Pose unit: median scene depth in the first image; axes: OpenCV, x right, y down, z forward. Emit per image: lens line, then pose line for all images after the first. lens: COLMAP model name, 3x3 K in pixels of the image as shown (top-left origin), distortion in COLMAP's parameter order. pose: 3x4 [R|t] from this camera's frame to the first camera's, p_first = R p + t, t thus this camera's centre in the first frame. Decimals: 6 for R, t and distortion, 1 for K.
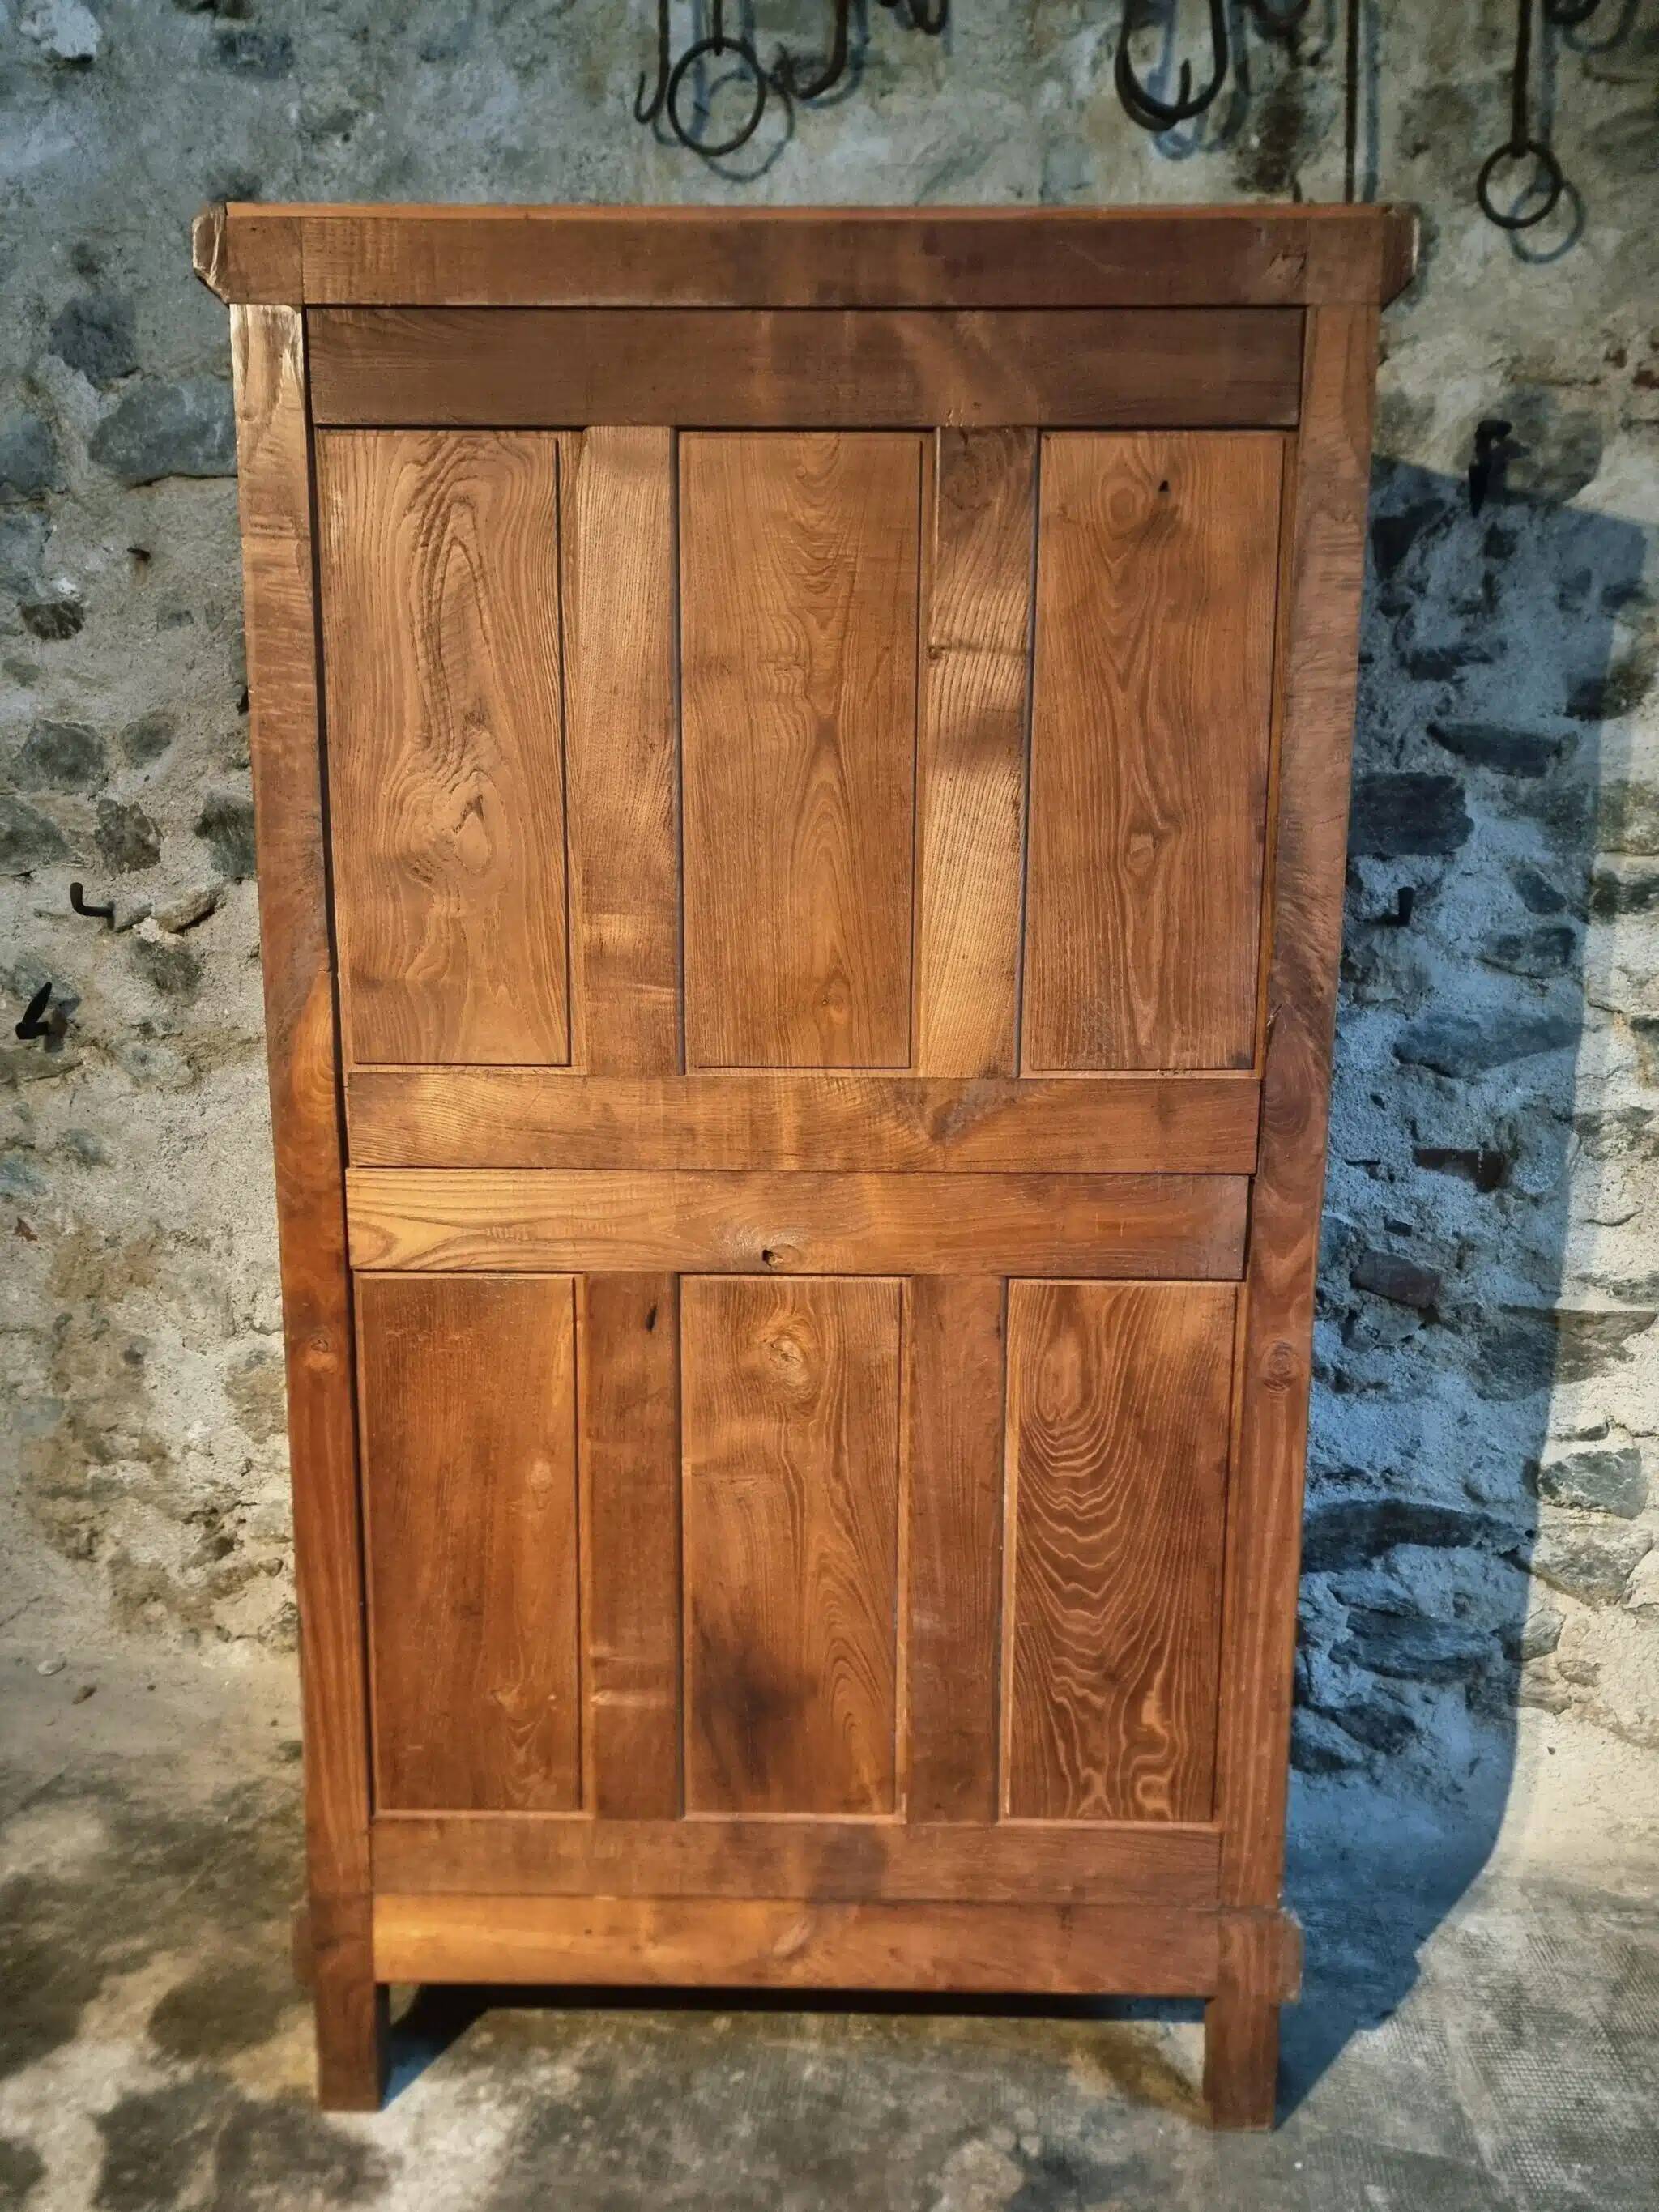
lens RADIAL K [[1526.4, 0, 822.8], [0, 1526.4, 1123.6], [0, 0, 1]] dist [0.064214, -0.058374]
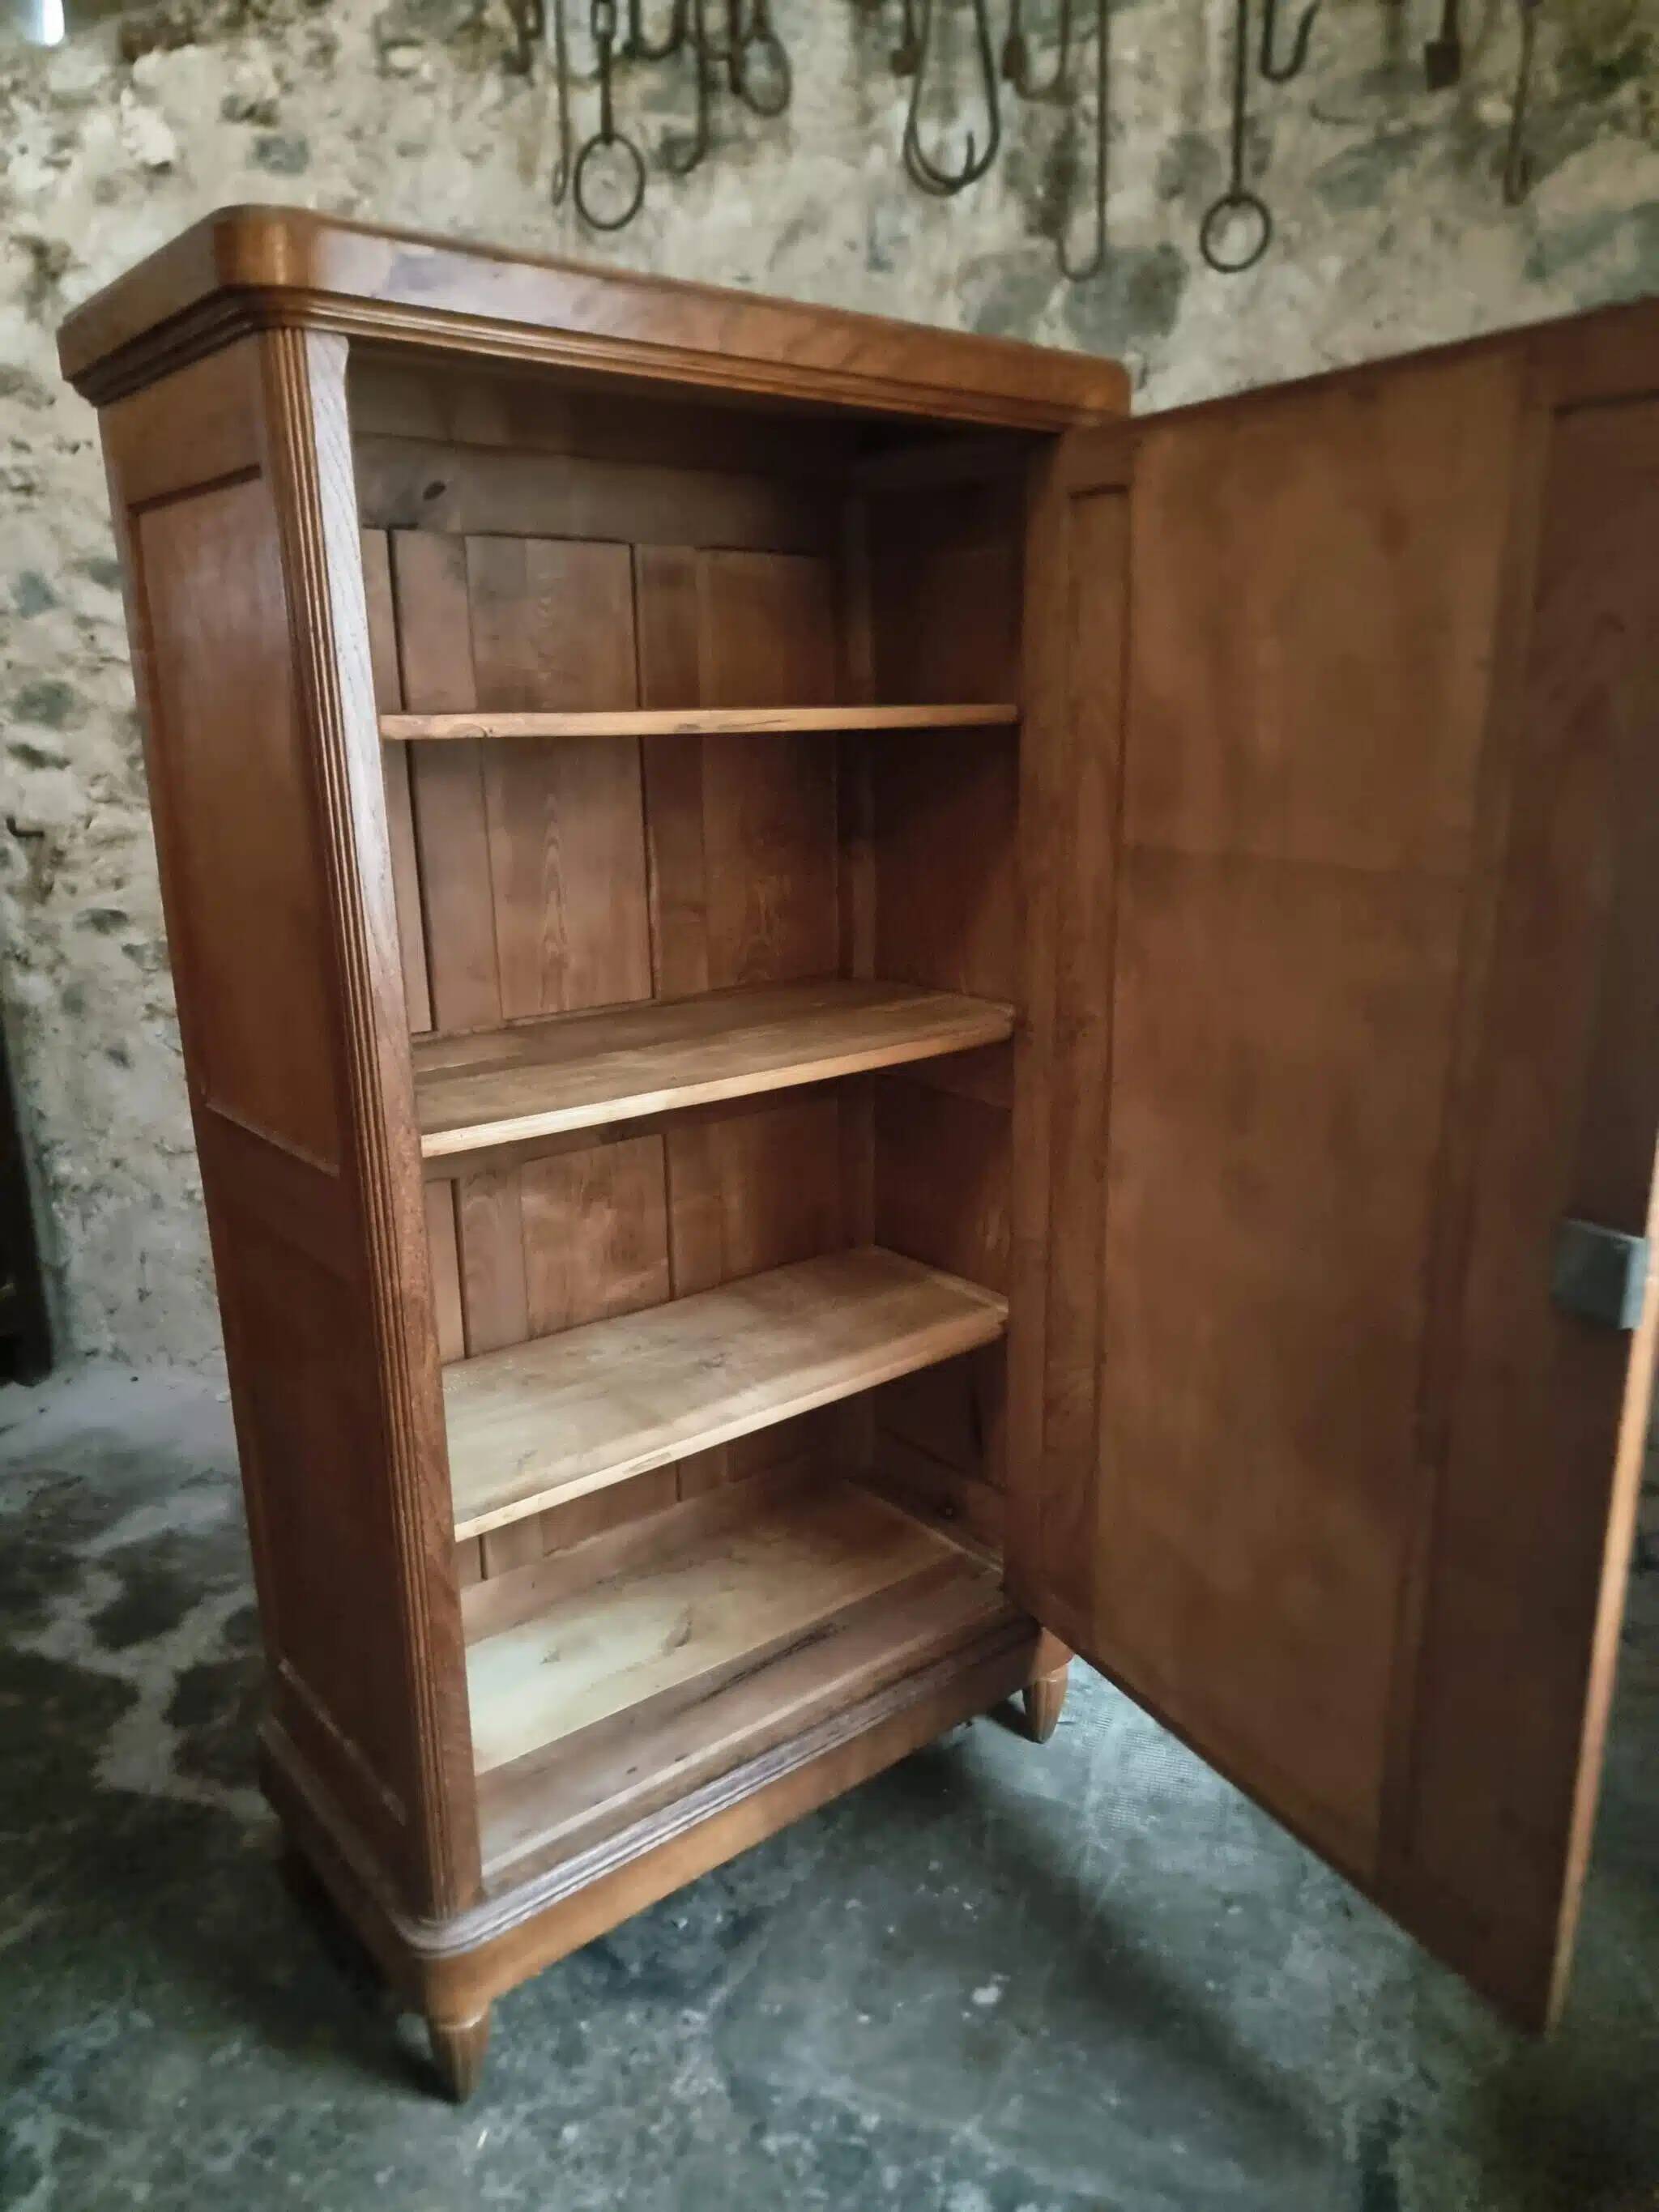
lens RADIAL K [[1524.0, 0, 833.4], [0, 1524.0, 1138.9], [0, 0, 1]] dist [0.060015, -0.060652]
pose [[0.980366, 0.038093, -0.193474, 0.350843], [-0.013754, 0.991983, 0.125618, -0.064992], [0.196708, -0.120491, 0.973030, -0.228889]]
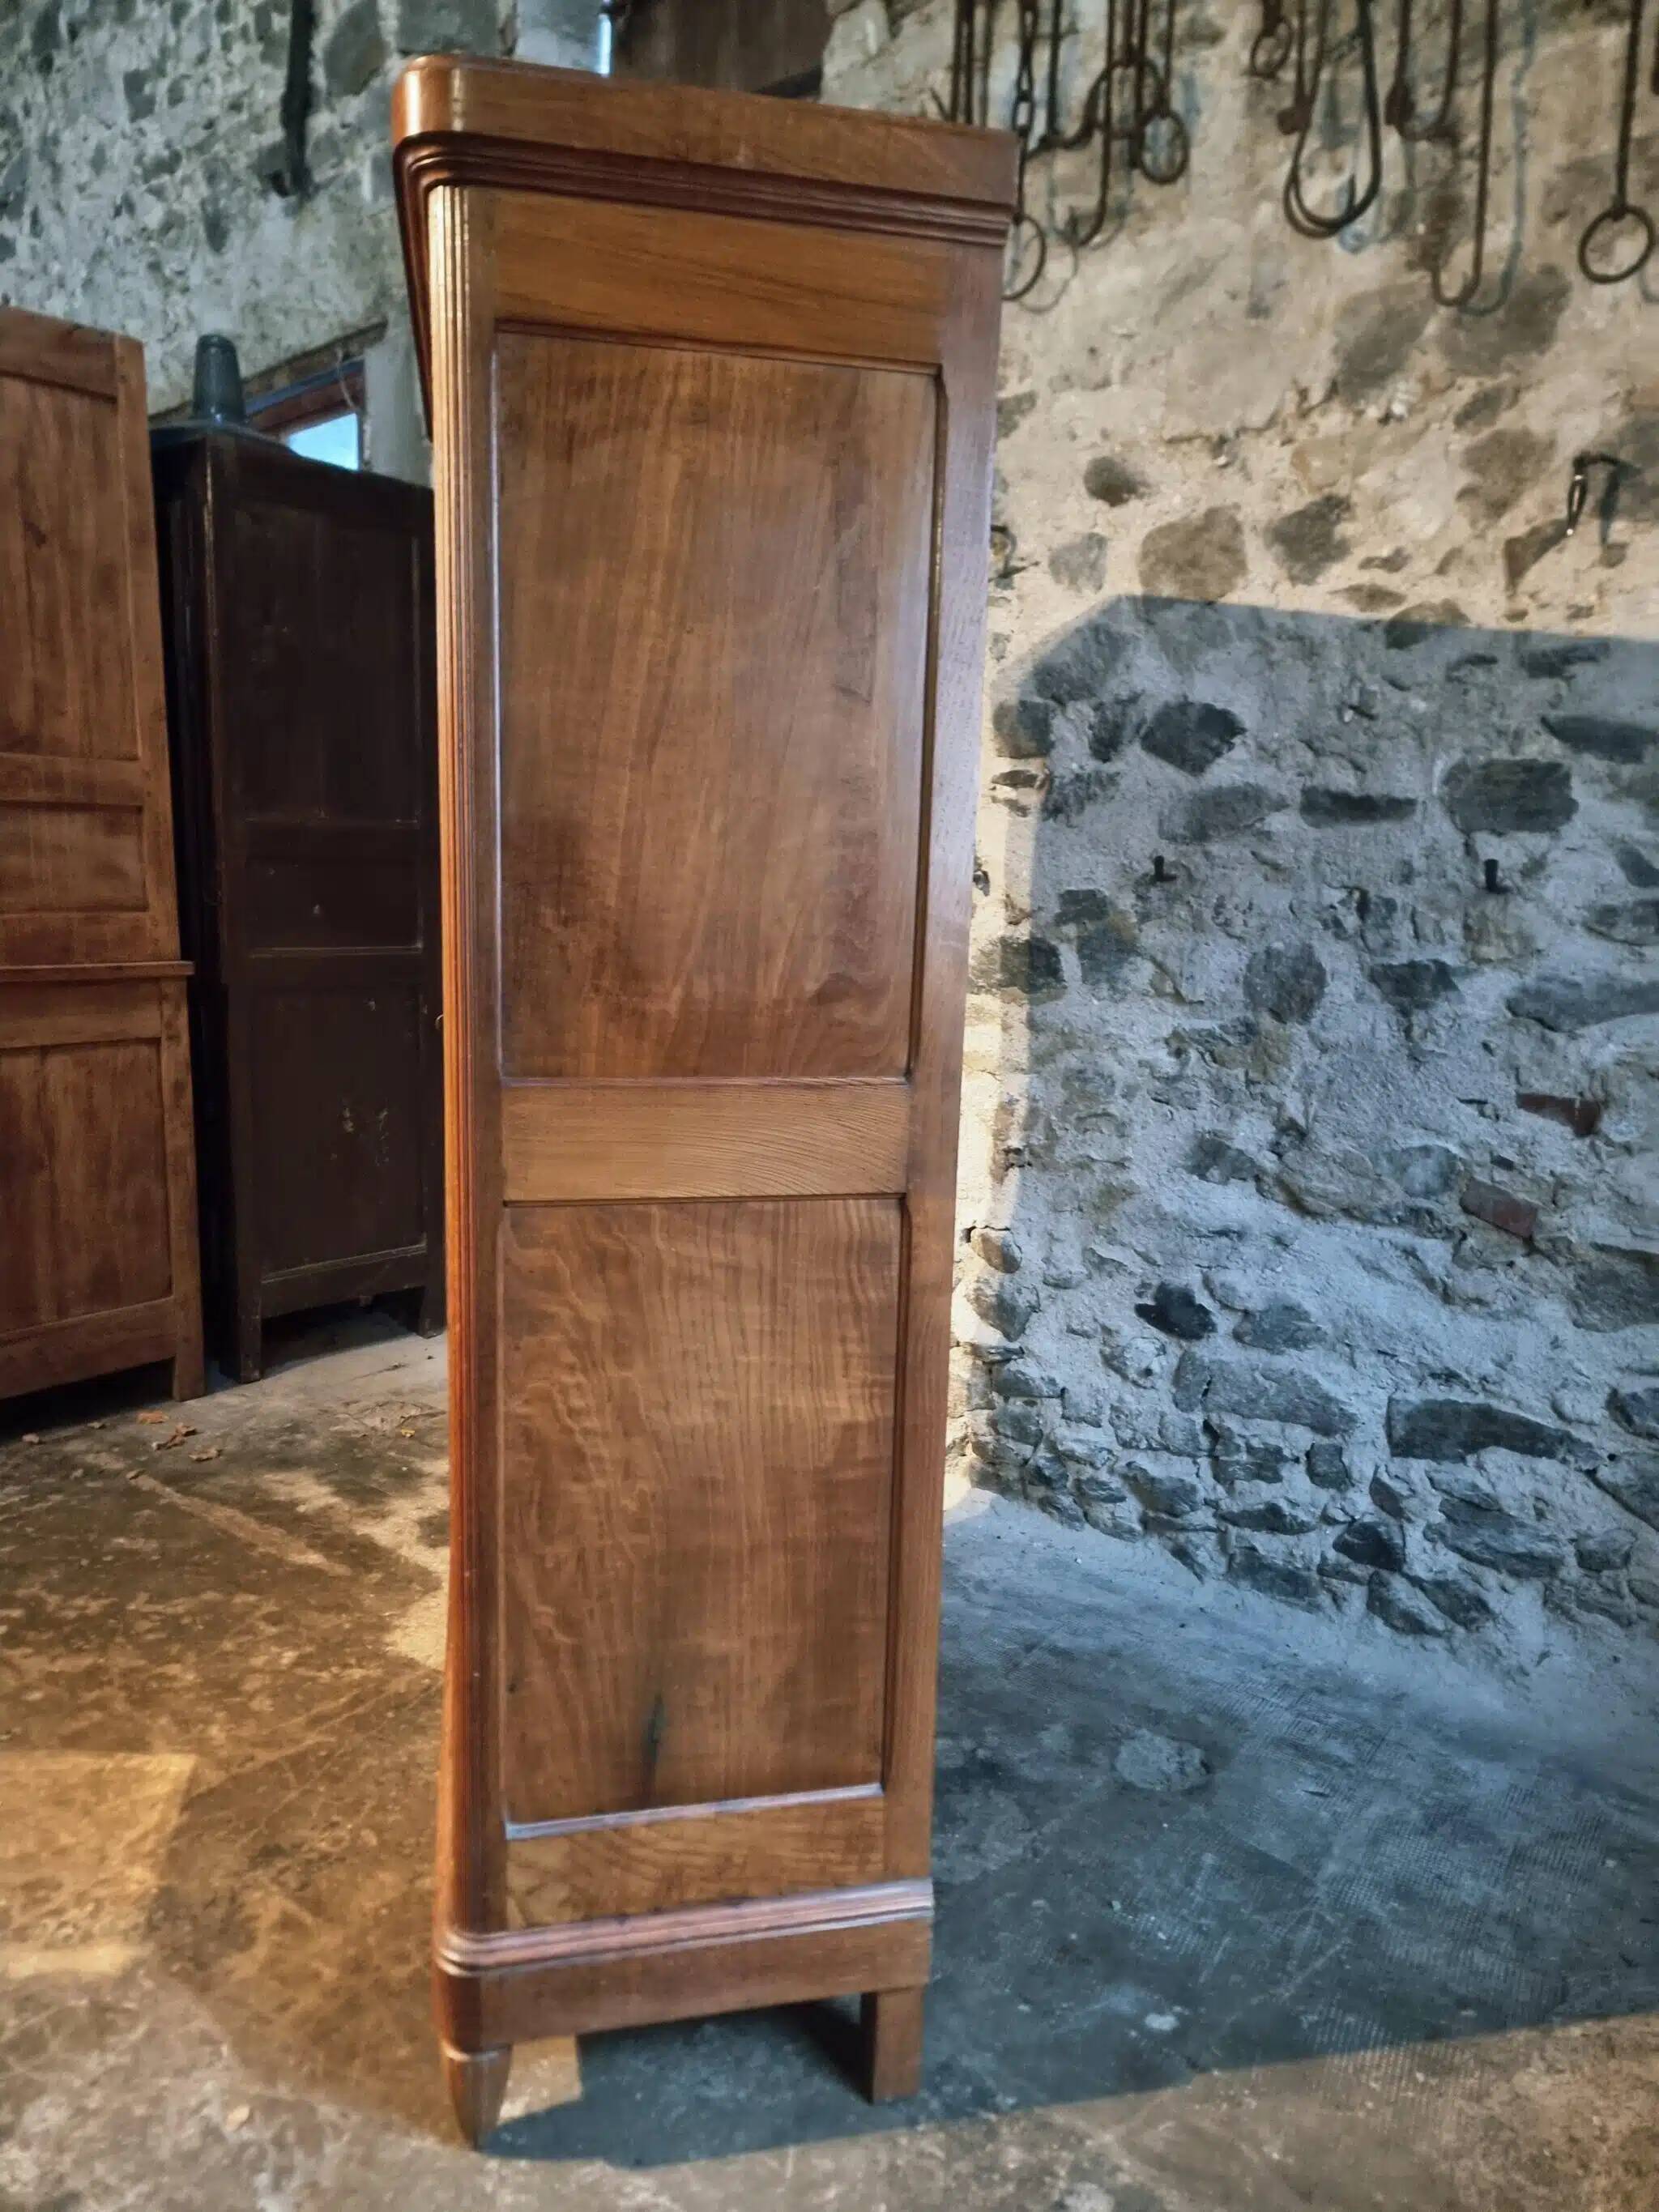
lens RADIAL K [[1541.4, 0, 829.5], [0, 1541.4, 1106.0], [0, 0, 1]] dist [0.063137, -0.061385]
pose [[0.876484, 0.101583, -0.470591, 0.476709], [-0.098393, 0.994651, 0.031449, 0.039477], [0.471268, 0.018739, 0.881791, -0.240084]]
